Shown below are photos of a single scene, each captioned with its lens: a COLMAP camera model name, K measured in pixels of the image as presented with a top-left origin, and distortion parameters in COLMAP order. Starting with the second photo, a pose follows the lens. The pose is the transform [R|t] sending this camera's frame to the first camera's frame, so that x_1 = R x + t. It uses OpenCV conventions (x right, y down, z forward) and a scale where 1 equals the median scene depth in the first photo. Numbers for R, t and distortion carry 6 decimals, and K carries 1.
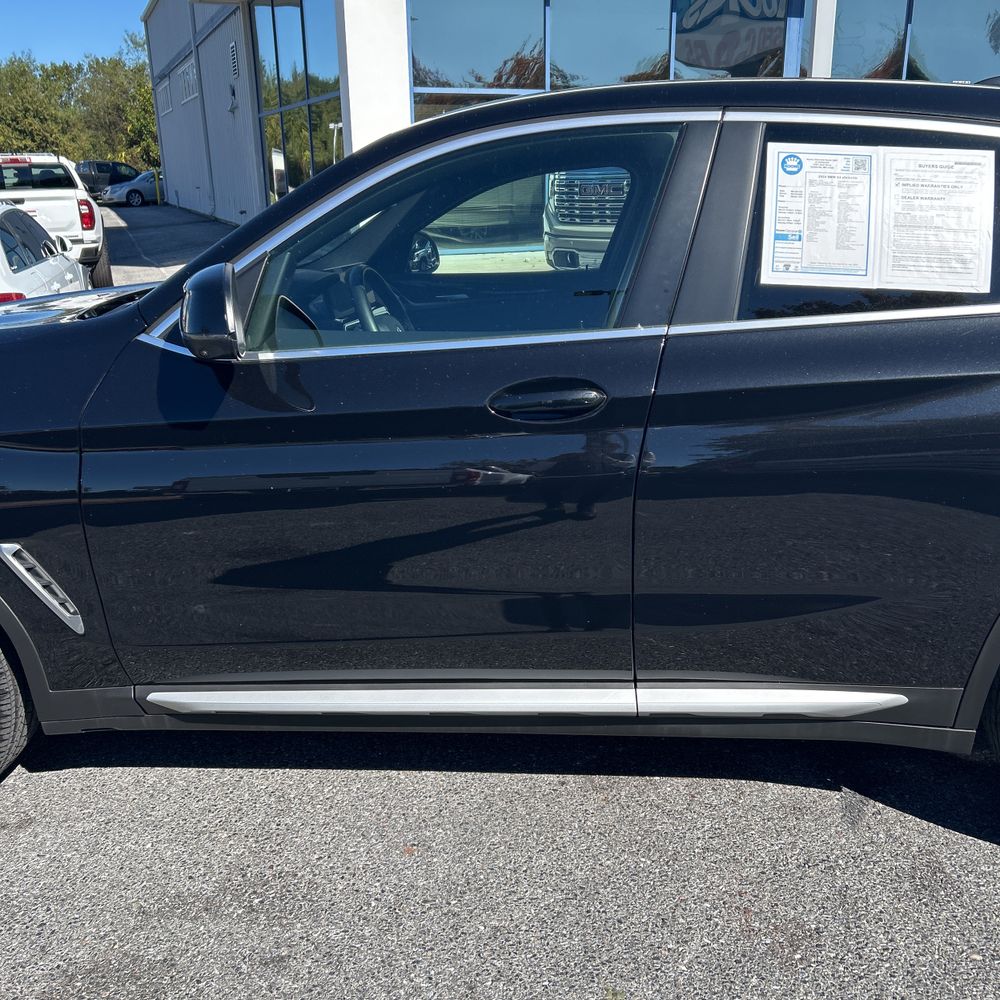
lens RADIAL K [[1011.0, 0, 502.2], [0, 1011.0, 497.4], [0, 0, 1]] dist [0.021867, 0.000000]
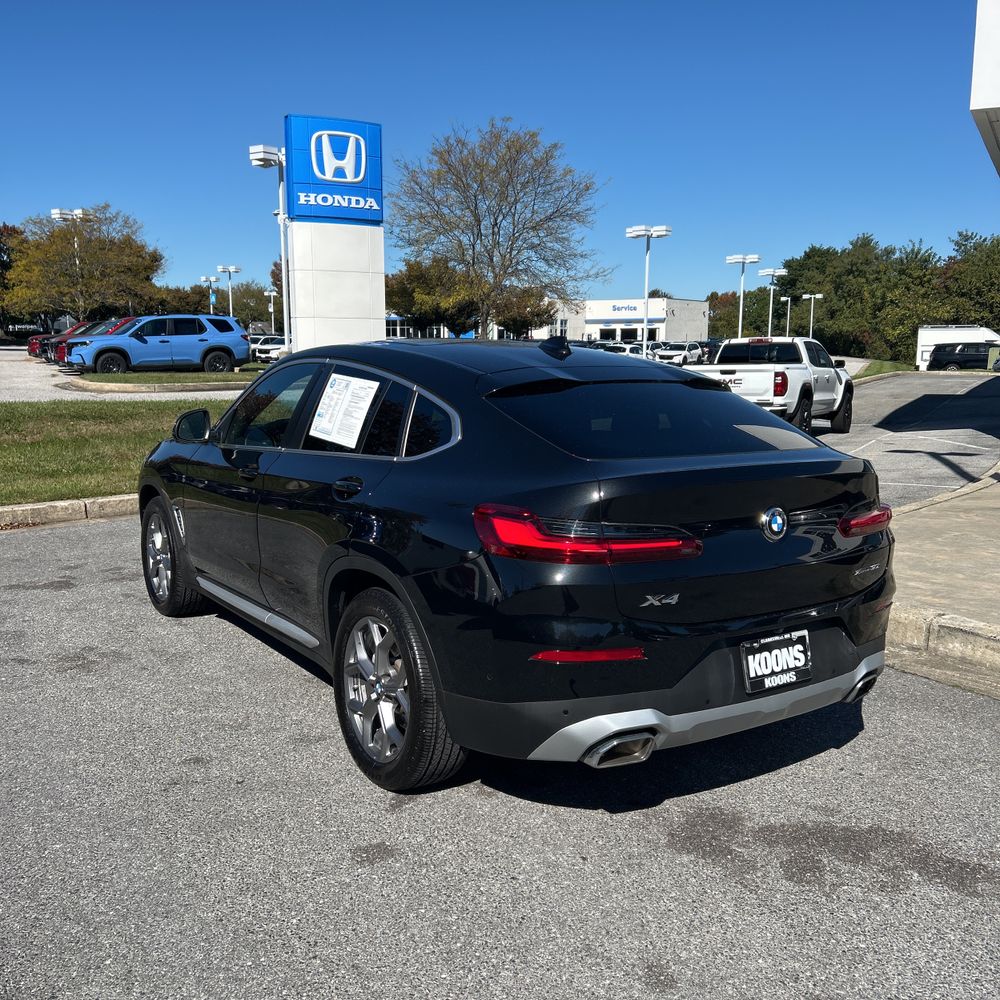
lens RADIAL K [[1011.0, 0, 484.3], [0, 1011.0, 524.6], [0, 0, 1]] dist [0.021867, 0.000000]
pose [[0.613694, 0.156732, -0.773831, 2.209418], [-0.253408, 0.967346, -0.005041, -0.106421], [0.747772, 0.199189, 0.633372, -0.070016]]
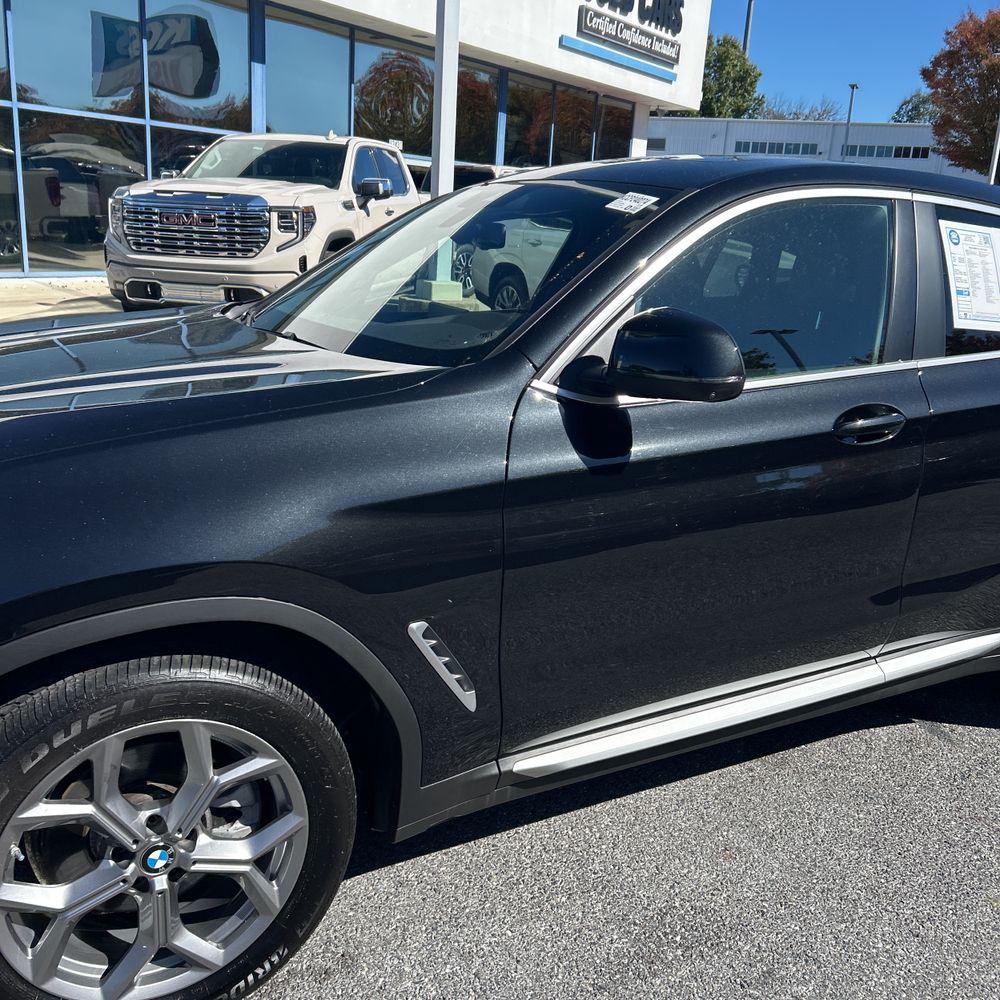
lens RADIAL K [[1011.0, 0, 489.4], [0, 1011.0, 483.9], [0, 0, 1]] dist [0.021867, 0.000000]
pose [[0.834317, -0.082914, 0.545014, -0.956209], [0.105930, 0.994314, -0.010894, -0.061260], [-0.541011, 0.066822, 0.838356, 0.246114]]
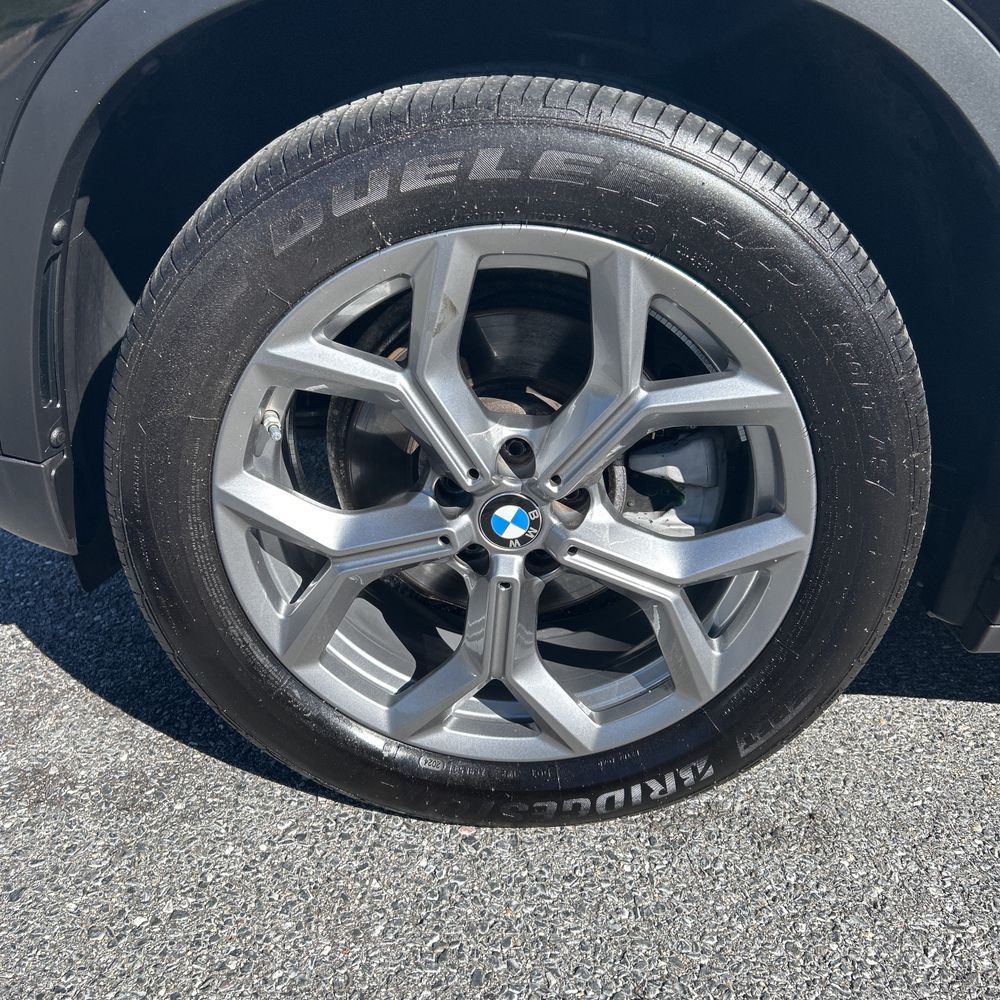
lens RADIAL K [[1011.0, 0, 494.3], [0, 1011.0, 500.1], [0, 0, 1]] dist [0.021867, 0.000000]
pose [[0.994921, 0.064208, 0.077516, -0.786998], [-0.076772, 0.982125, 0.171864, 0.133286], [-0.065096, -0.176942, 0.982066, 0.712993]]
